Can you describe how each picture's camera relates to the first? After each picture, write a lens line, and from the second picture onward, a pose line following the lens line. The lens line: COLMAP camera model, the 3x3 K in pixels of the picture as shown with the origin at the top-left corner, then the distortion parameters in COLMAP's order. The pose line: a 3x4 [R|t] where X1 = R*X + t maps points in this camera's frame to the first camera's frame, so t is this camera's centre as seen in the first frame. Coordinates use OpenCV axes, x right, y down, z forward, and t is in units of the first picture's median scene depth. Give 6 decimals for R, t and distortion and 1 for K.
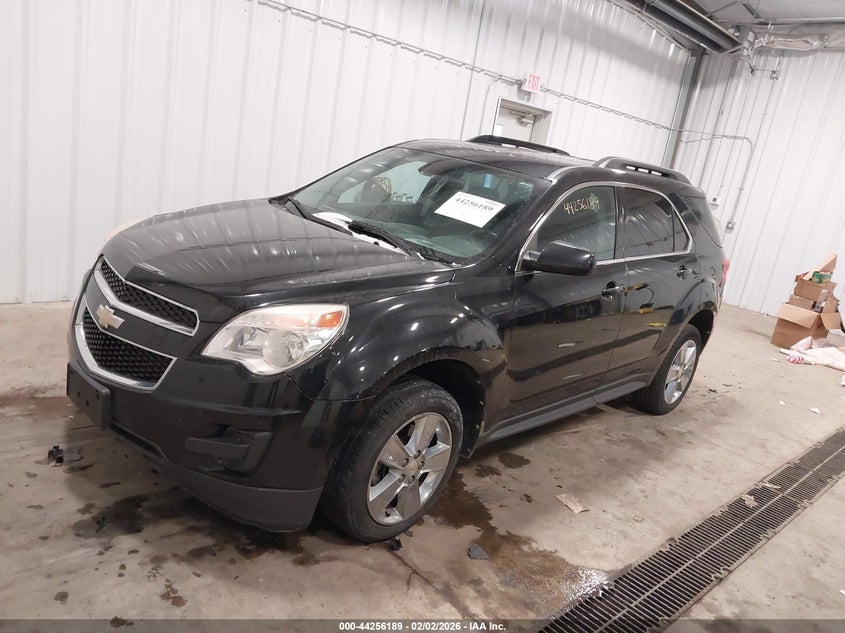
lens RADIAL K [[673.9, 0, 419.8], [0, 673.9, 313.7], [0, 0, 1]] dist [0.030426, 0.002681]
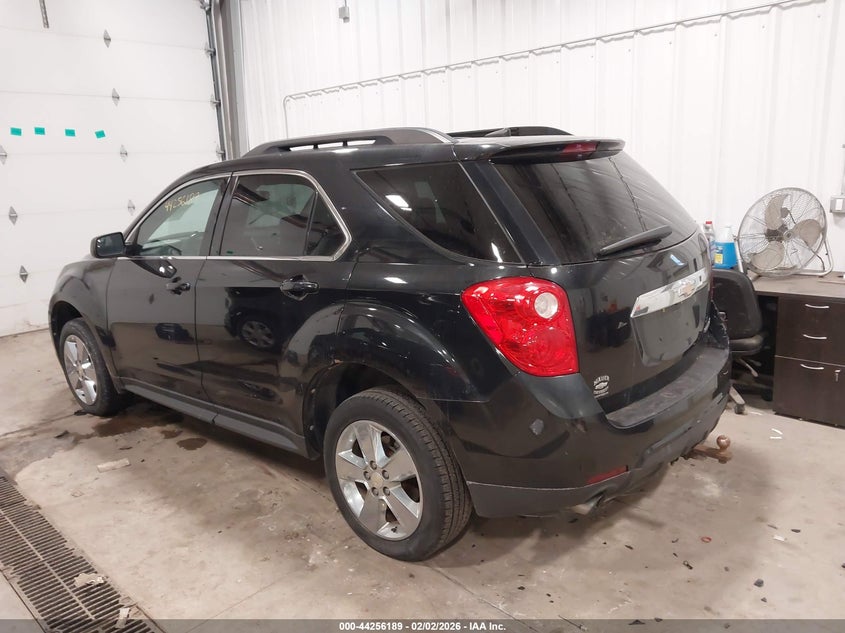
lens RADIAL K [[673.9, 0, 418.7], [0, 673.9, 318.5], [0, 0, 1]] dist [0.030426, 0.002681]
pose [[-0.008016, 0.036944, -0.999285, 1.269894], [-0.201182, 0.978824, 0.037801, -0.097360], [0.979521, 0.201341, -0.000414, 1.374334]]
